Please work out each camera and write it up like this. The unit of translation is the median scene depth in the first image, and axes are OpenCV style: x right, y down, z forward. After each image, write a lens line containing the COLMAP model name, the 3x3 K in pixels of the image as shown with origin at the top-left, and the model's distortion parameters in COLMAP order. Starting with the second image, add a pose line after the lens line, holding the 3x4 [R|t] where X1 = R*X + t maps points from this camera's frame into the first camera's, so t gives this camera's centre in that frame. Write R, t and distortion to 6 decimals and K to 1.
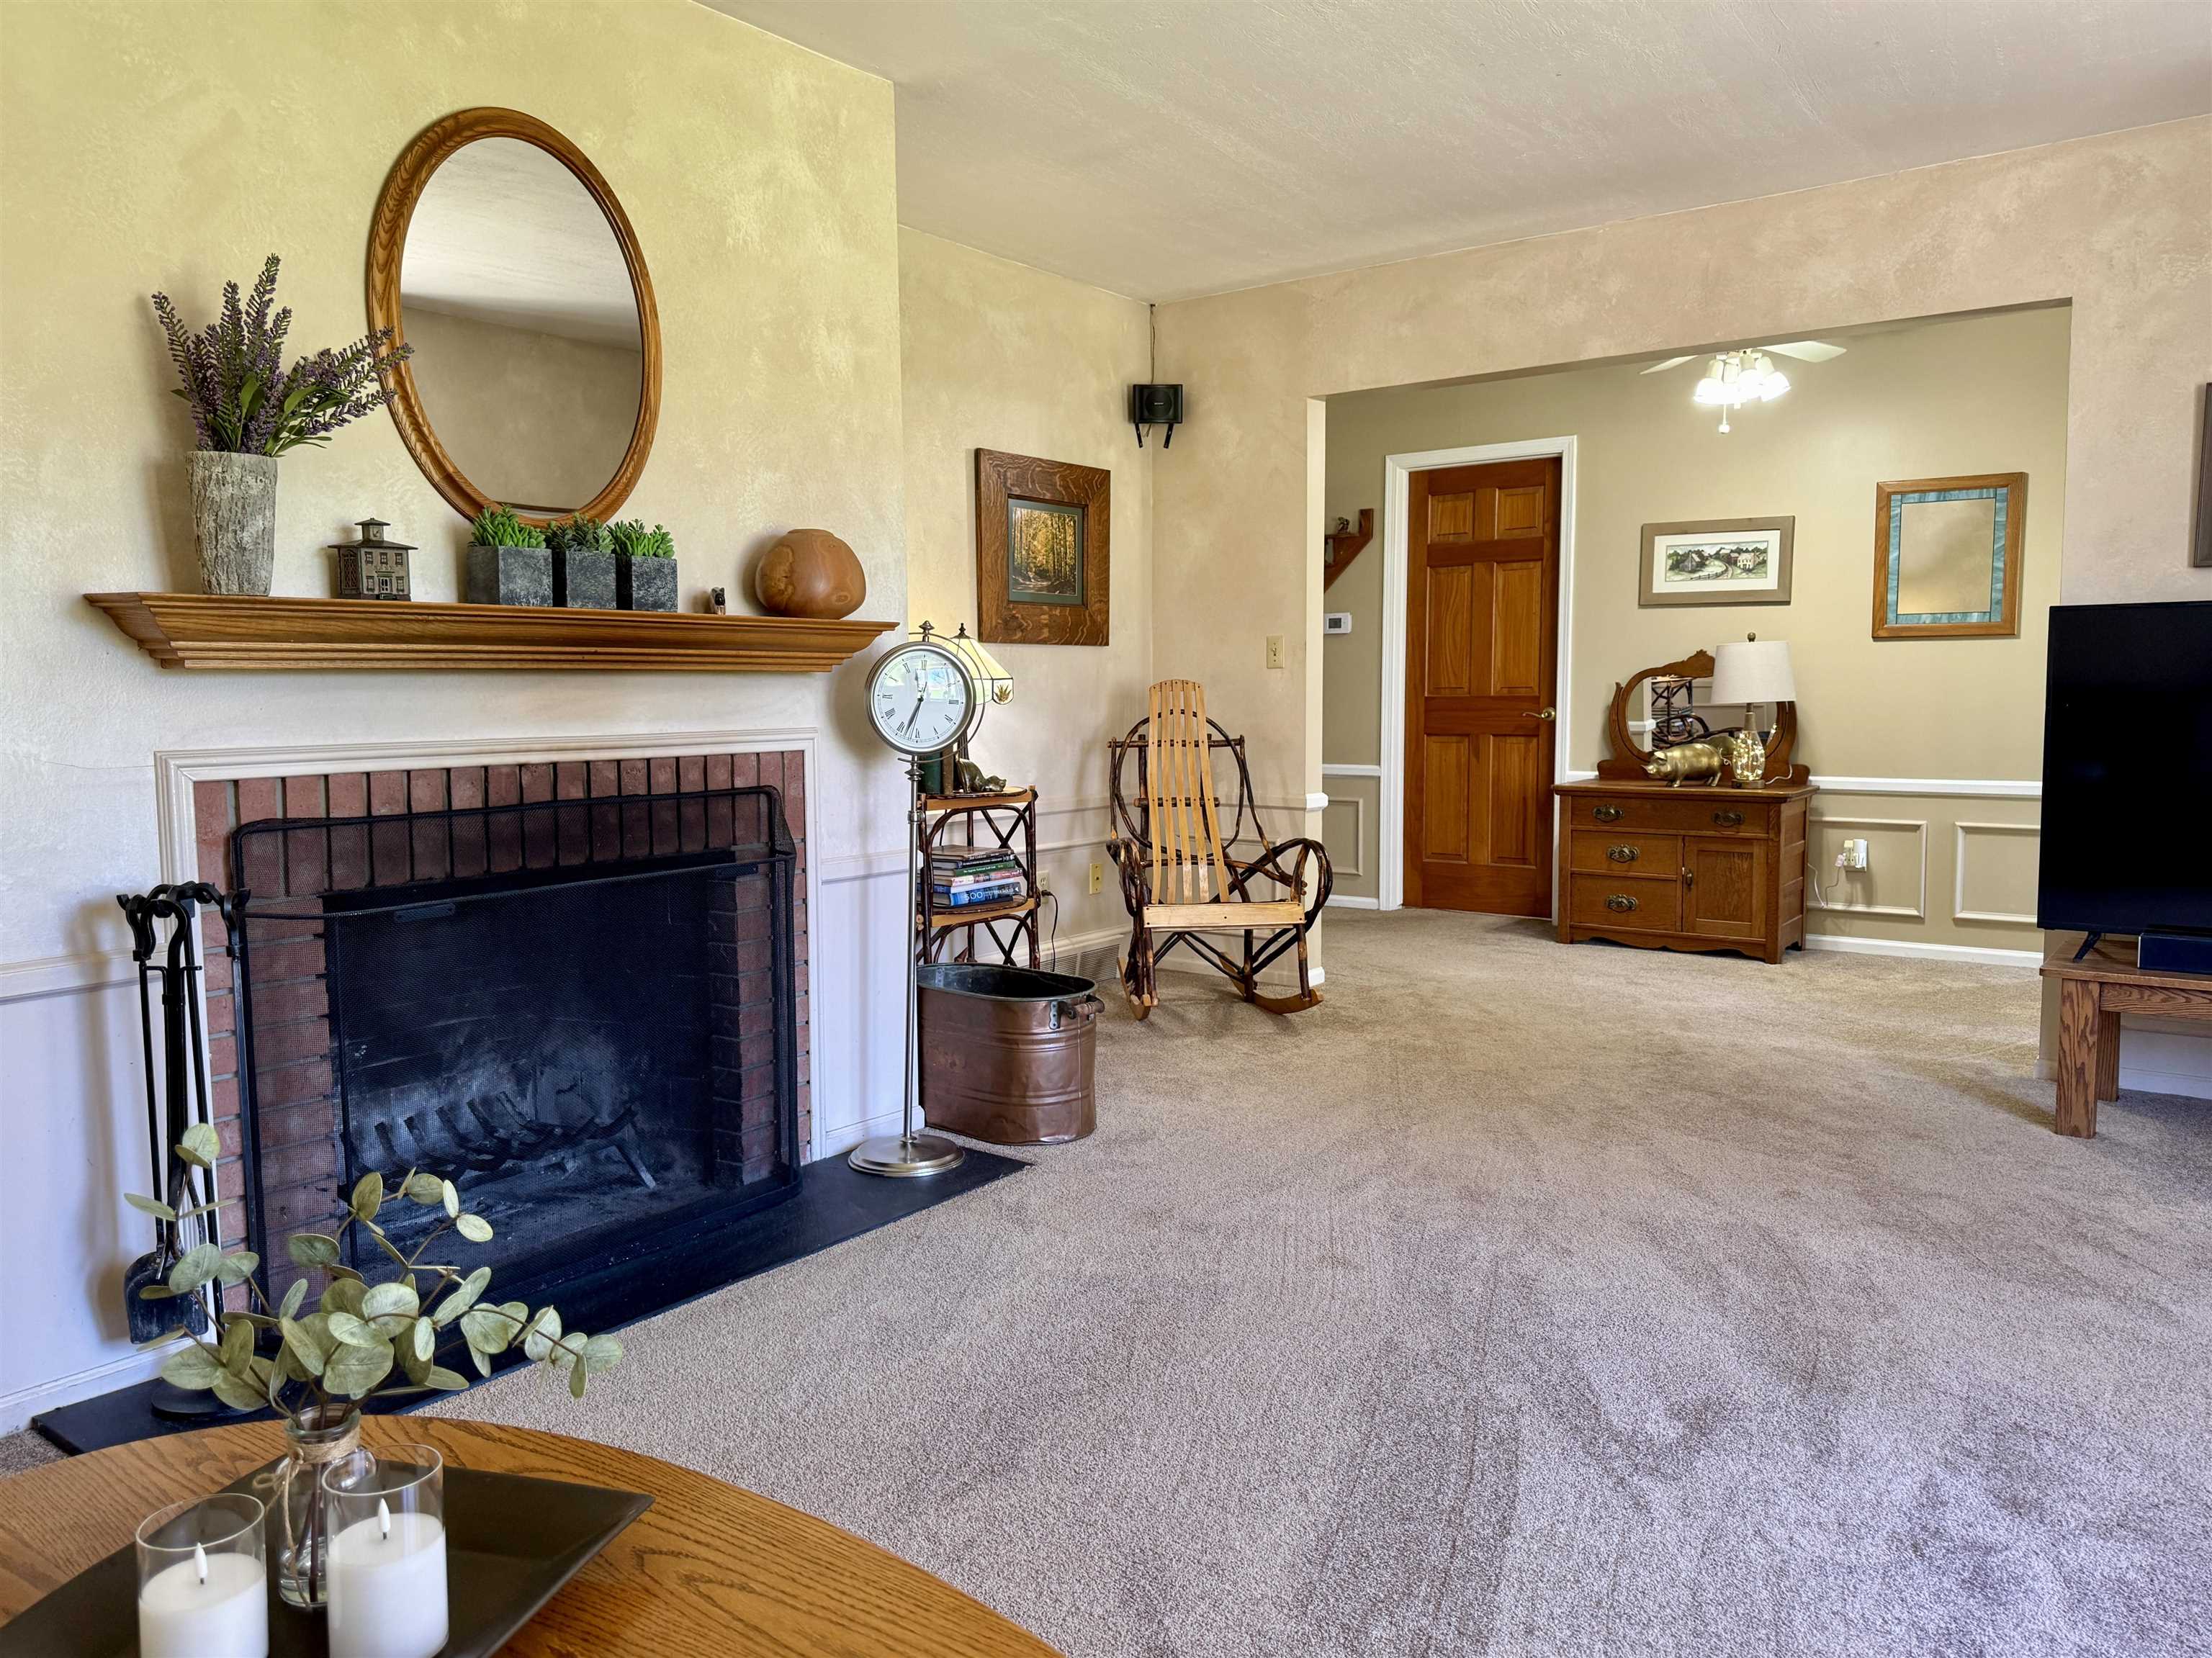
lens RADIAL K [[1557.5, 0, 1107.3], [0, 1557.5, 839.6], [0, 0, 1]] dist [0.032982, -0.039984]
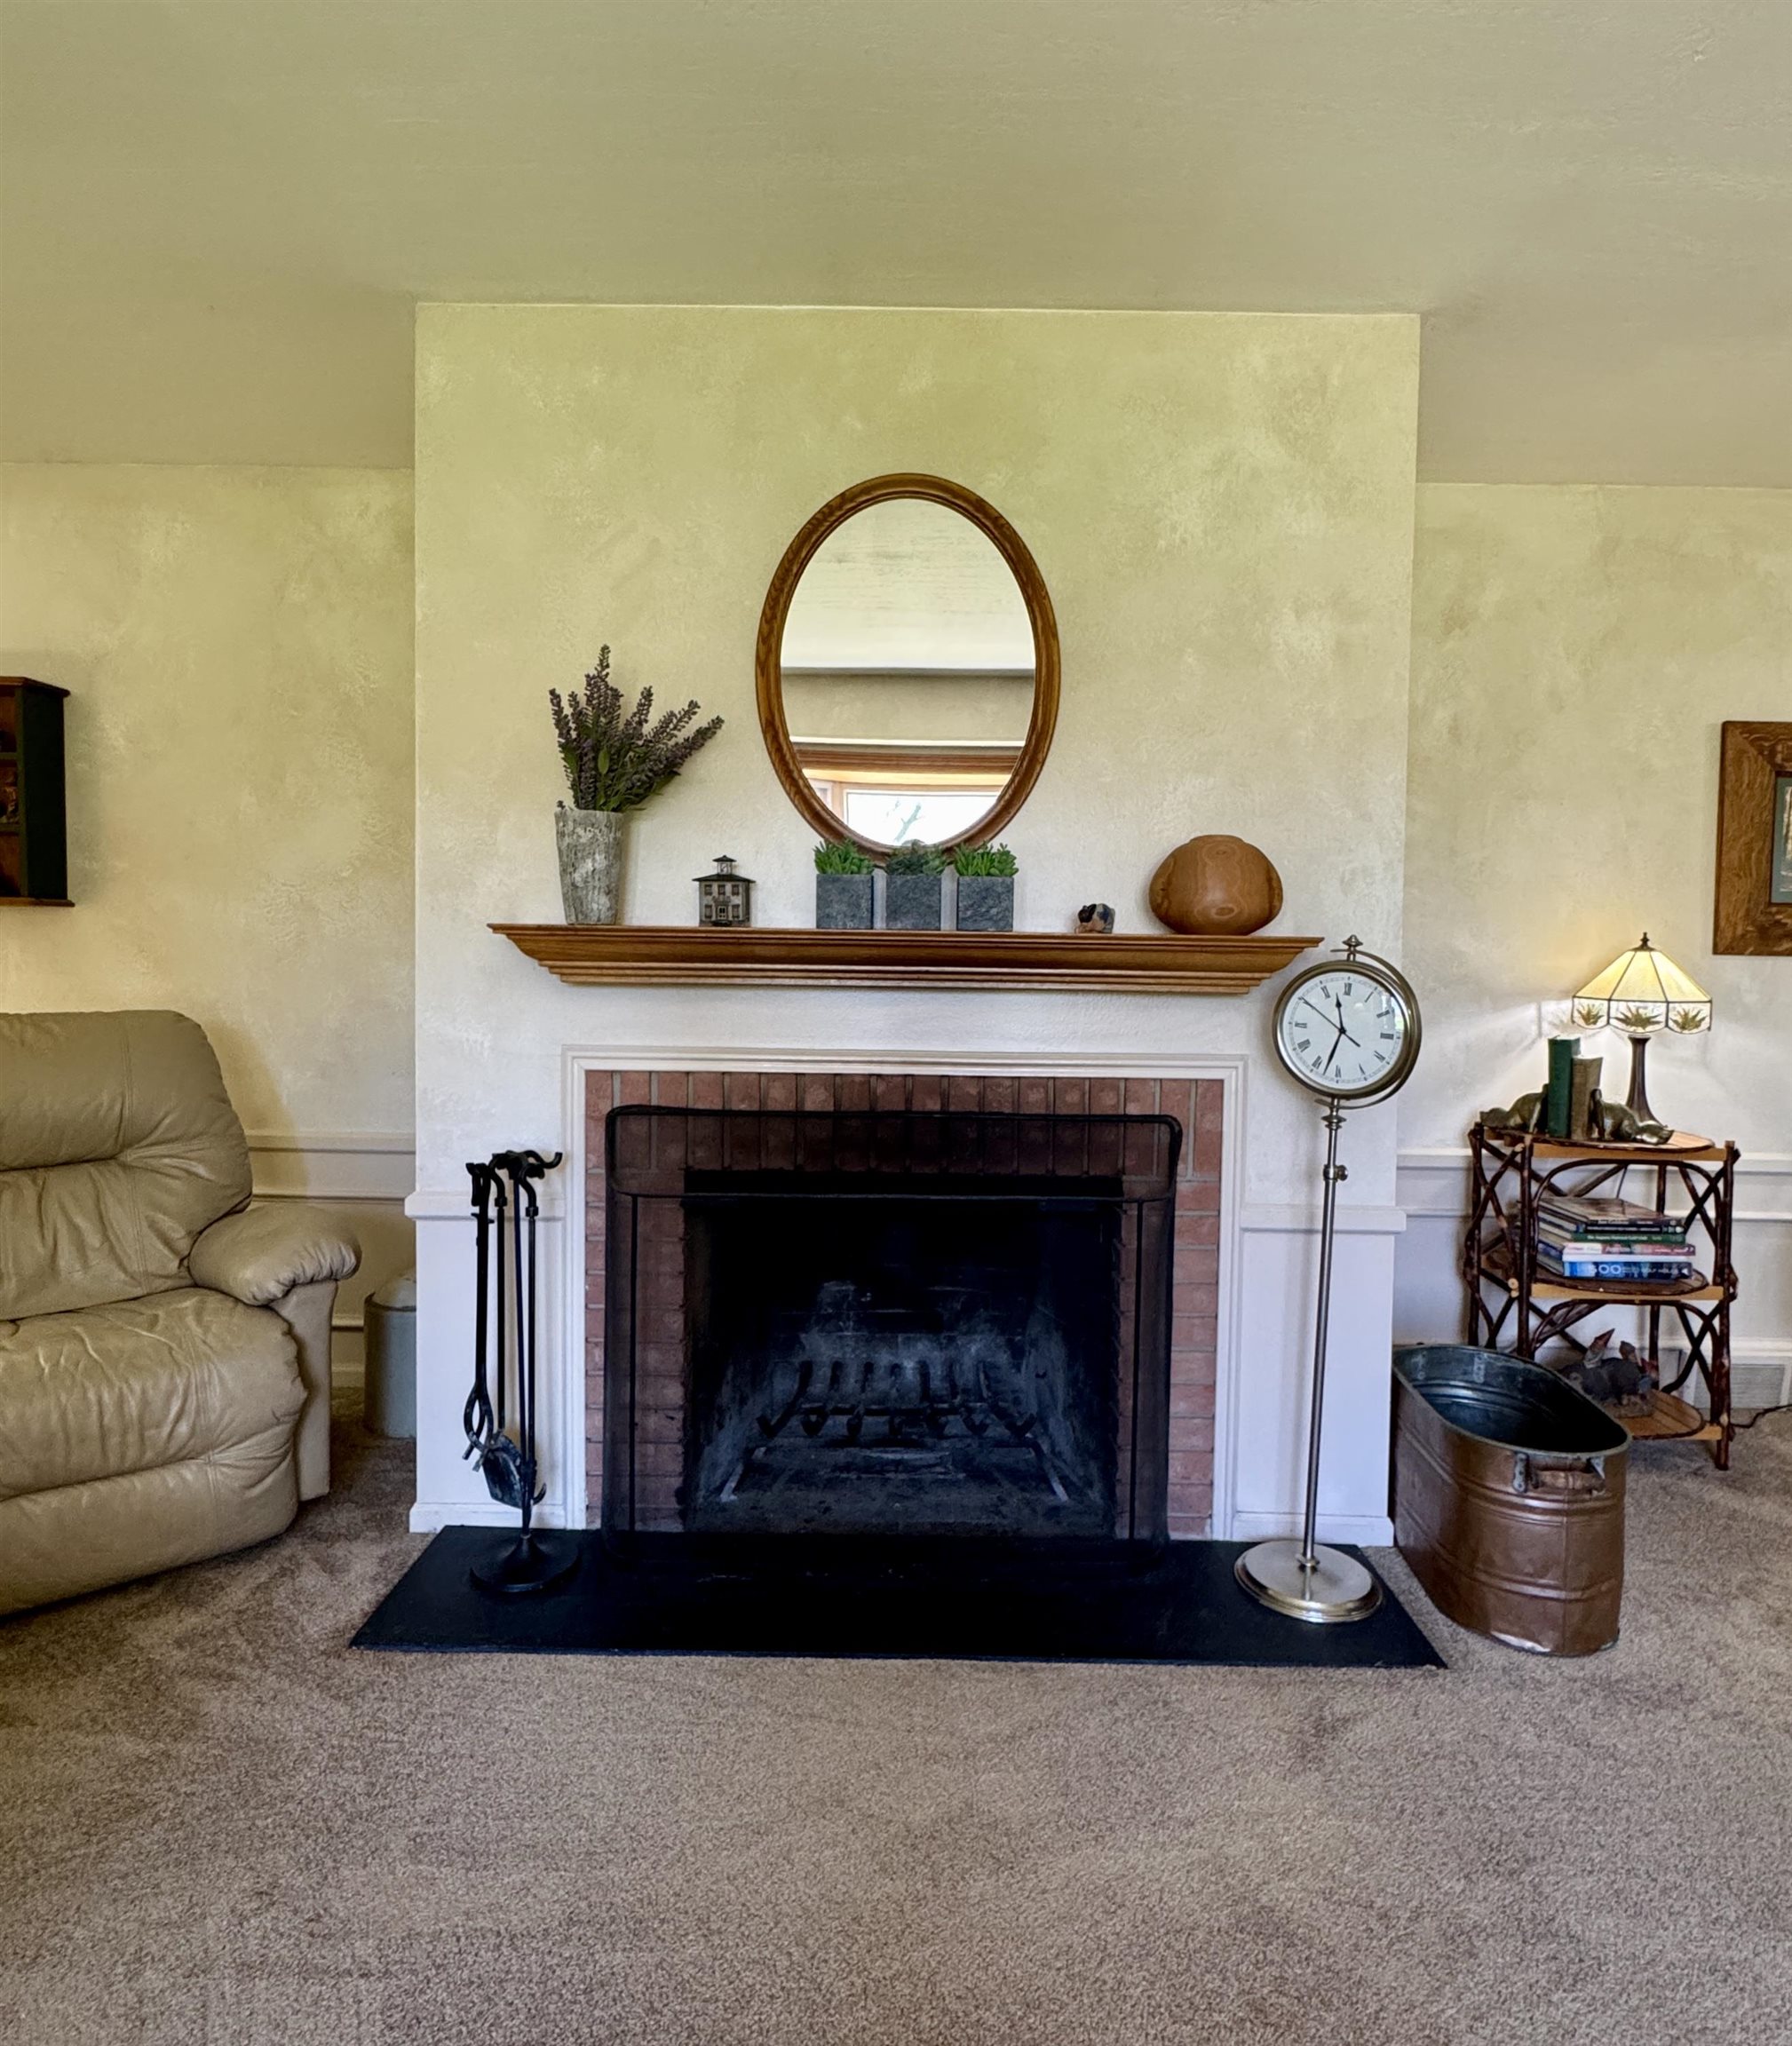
lens RADIAL K [[1174.8, 0, 895.2], [0, 1174.8, 1006.5], [0, 0, 1]] dist [-0.001621, 0.002154]
pose [[0.603708, 0.045233, -0.795921, 0.233245], [-0.100957, 0.994689, -0.020047, -0.068078], [0.790787, 0.092456, 0.605069, 0.446047]]
